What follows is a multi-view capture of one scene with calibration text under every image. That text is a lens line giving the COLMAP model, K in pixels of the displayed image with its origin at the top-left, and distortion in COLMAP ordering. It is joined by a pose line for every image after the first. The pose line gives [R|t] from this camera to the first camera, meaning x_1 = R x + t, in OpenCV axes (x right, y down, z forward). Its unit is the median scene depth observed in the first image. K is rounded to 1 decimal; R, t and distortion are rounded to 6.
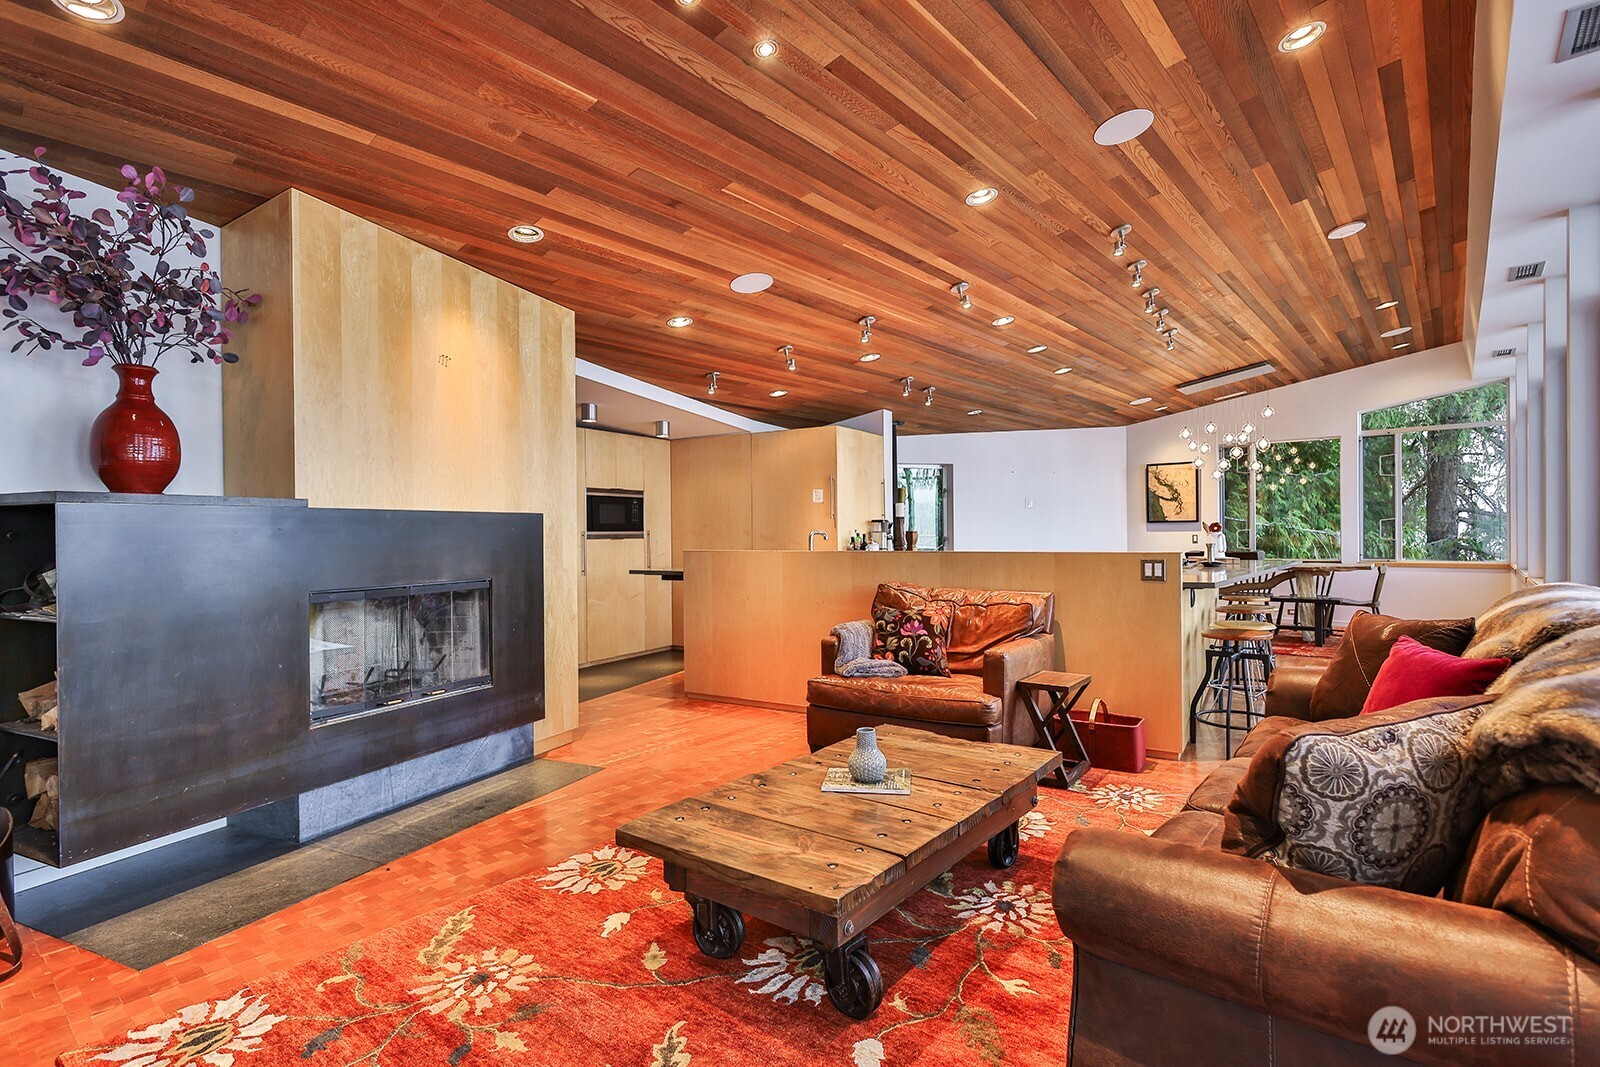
lens RADIAL K [[781.7, 0, 803.1], [0, 781.7, 535.2], [0, 0, 1]] dist [-0.006940, 0.000202]
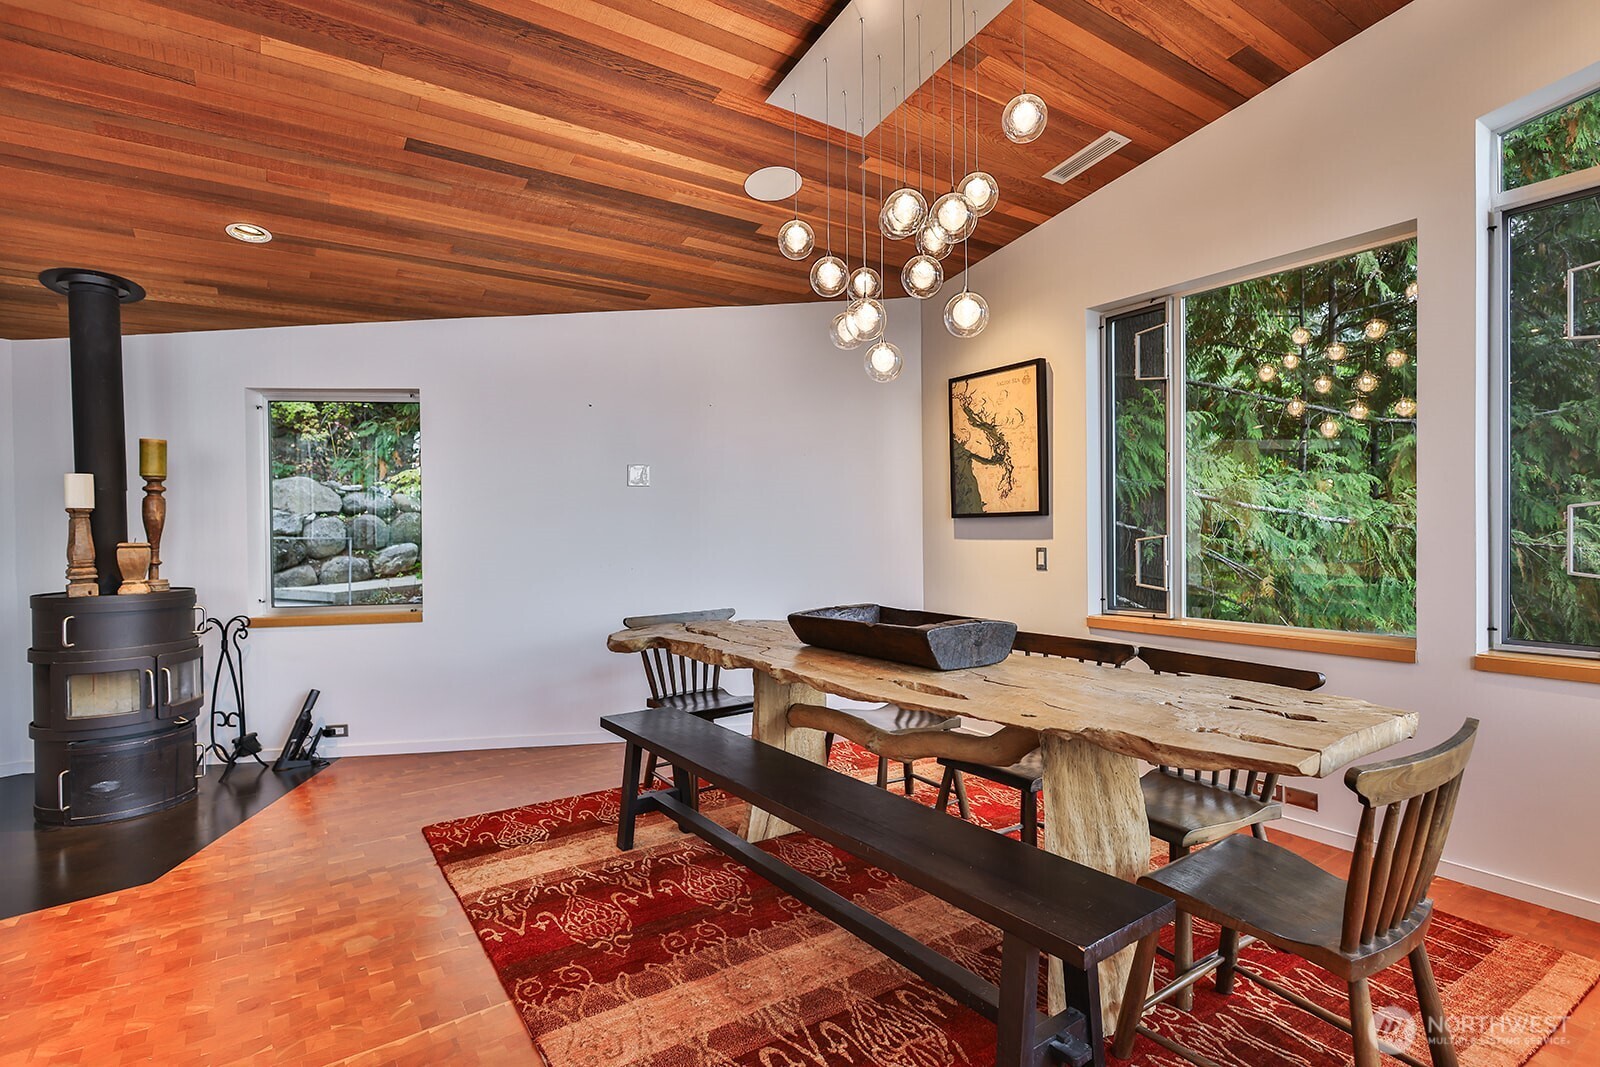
lens RADIAL K [[781.7, 0, 803.1], [0, 781.7, 535.2], [0, 0, 1]] dist [-0.006940, 0.000202]
pose [[0.963215, 0.001678, -0.268728, 0.488914], [0.000362, 0.999971, 0.007543, -0.010187], [0.268733, -0.007363, 0.963187, 0.586548]]
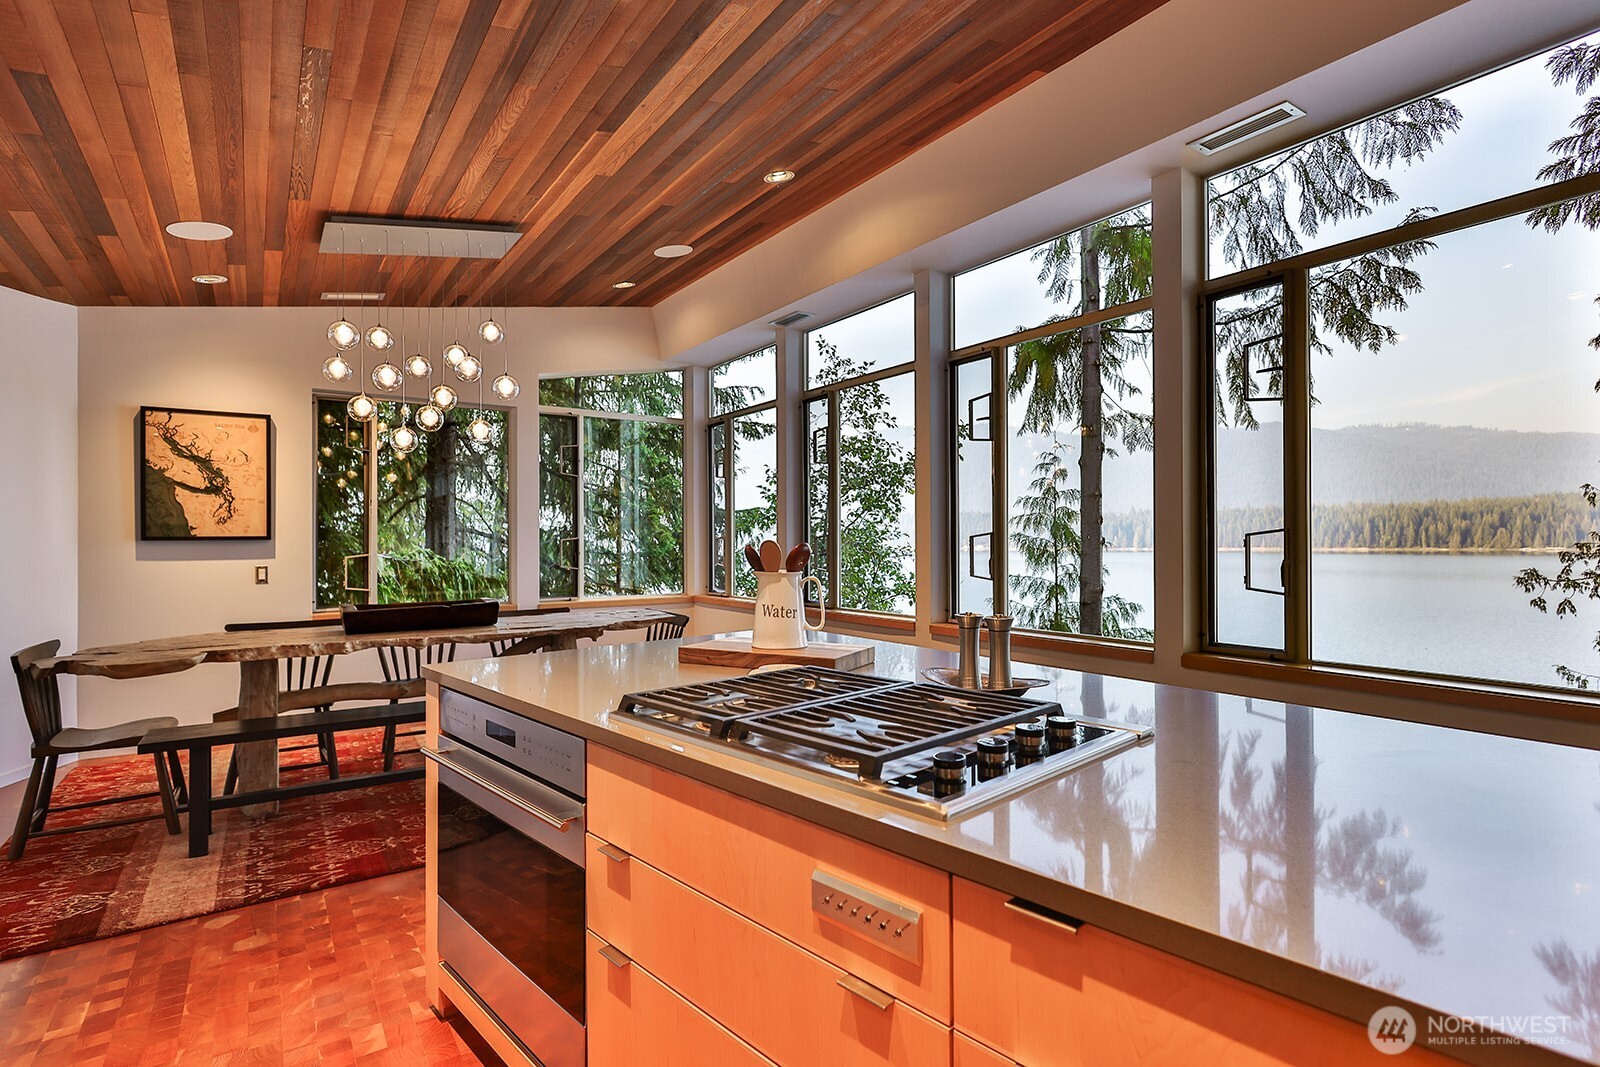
lens RADIAL K [[781.7, 0, 803.1], [0, 781.7, 535.2], [0, 0, 1]] dist [-0.006940, 0.000202]
pose [[0.272252, 0.016295, 0.962088, 0.128694], [0.006491, 0.999803, -0.018770, -0.008615], [-0.962204, 0.011355, 0.272092, 0.541901]]
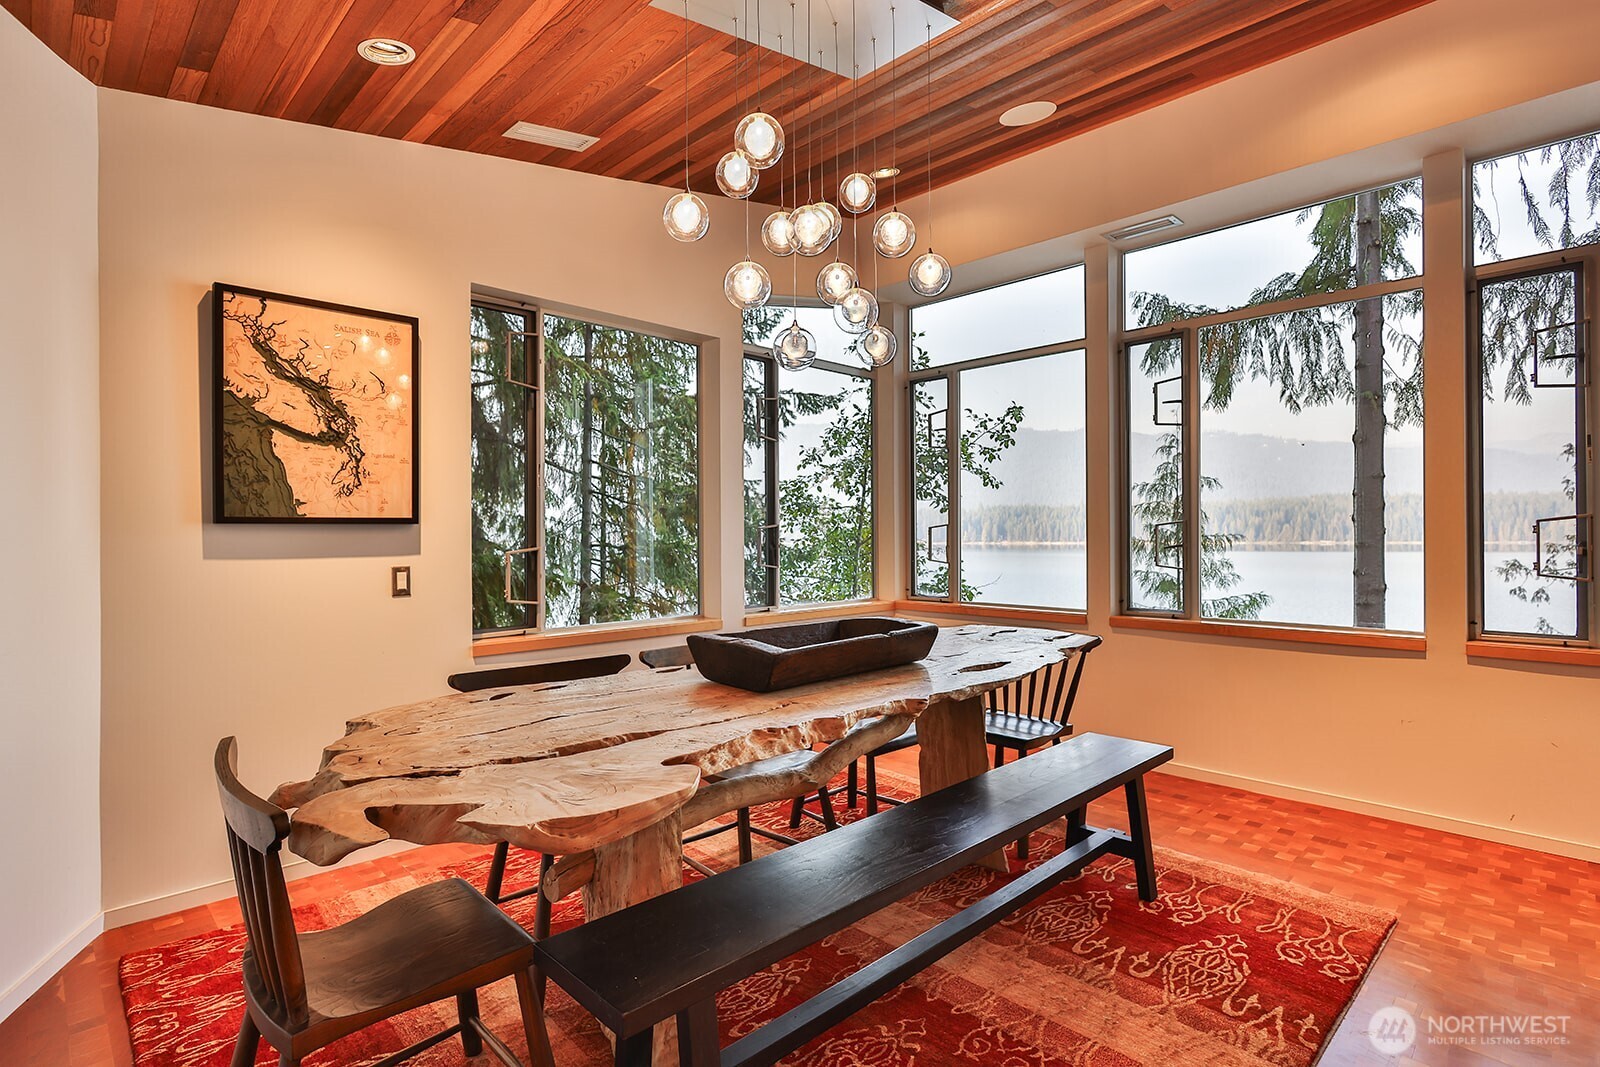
lens RADIAL K [[781.7, 0, 803.1], [0, 781.7, 535.2], [0, 0, 1]] dist [-0.006940, 0.000202]
pose [[0.091036, 0.009943, 0.995798, 0.222072], [0.009097, 0.999900, -0.010815, -0.008163], [-0.995806, 0.010043, 0.090937, 0.816034]]
